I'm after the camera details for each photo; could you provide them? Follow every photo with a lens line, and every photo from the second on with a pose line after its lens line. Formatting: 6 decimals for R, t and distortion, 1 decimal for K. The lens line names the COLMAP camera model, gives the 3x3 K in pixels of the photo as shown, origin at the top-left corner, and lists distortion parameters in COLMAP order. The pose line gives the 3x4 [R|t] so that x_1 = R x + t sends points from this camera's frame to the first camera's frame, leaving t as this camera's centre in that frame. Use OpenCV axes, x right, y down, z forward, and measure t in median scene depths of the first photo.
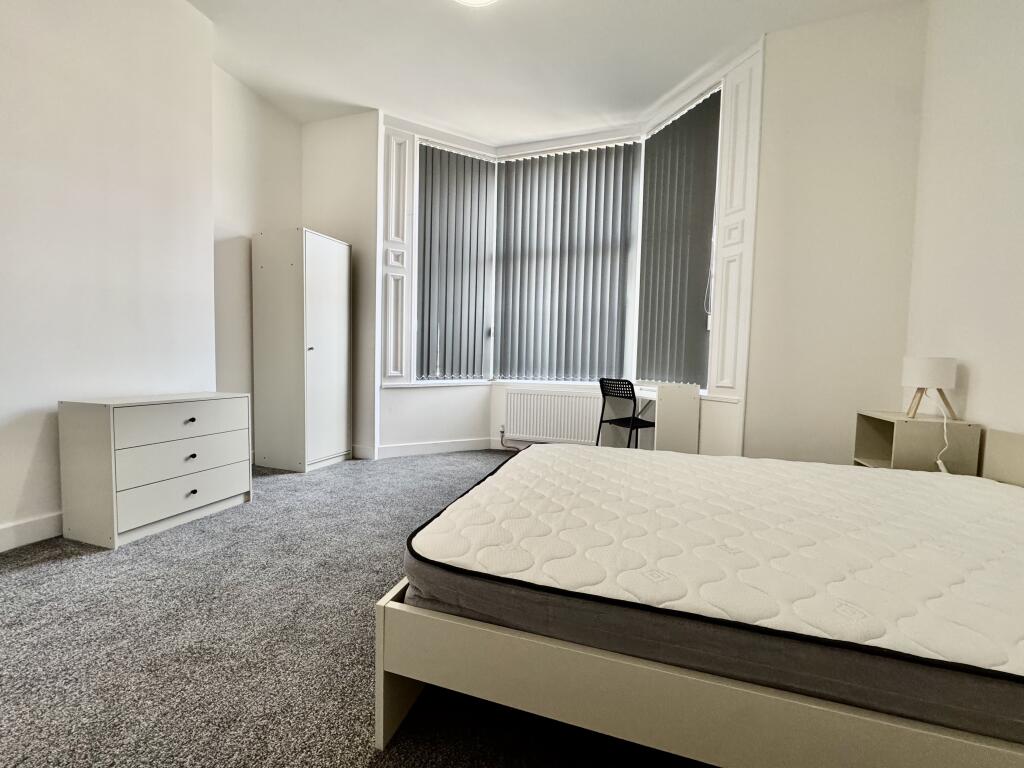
lens RADIAL K [[404.3, 0, 512.0], [0, 404.3, 384.0], [0, 0, 1]] dist [-0.002066, -0.000140]
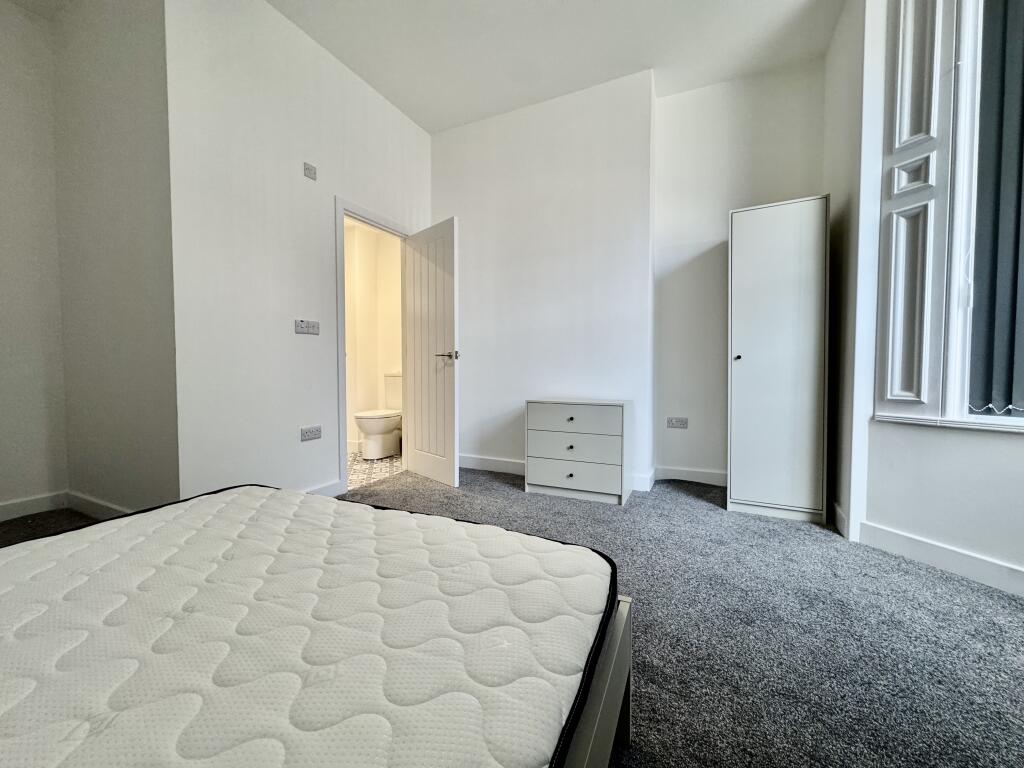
lens RADIAL K [[404.3, 0, 512.0], [0, 404.3, 384.0], [0, 0, 1]] dist [-0.002066, -0.000140]
pose [[-0.117227, 0.013813, -0.993009, 0.303120], [-0.060790, 0.997928, 0.021058, -0.022166], [0.991243, 0.062834, -0.116145, 0.574398]]
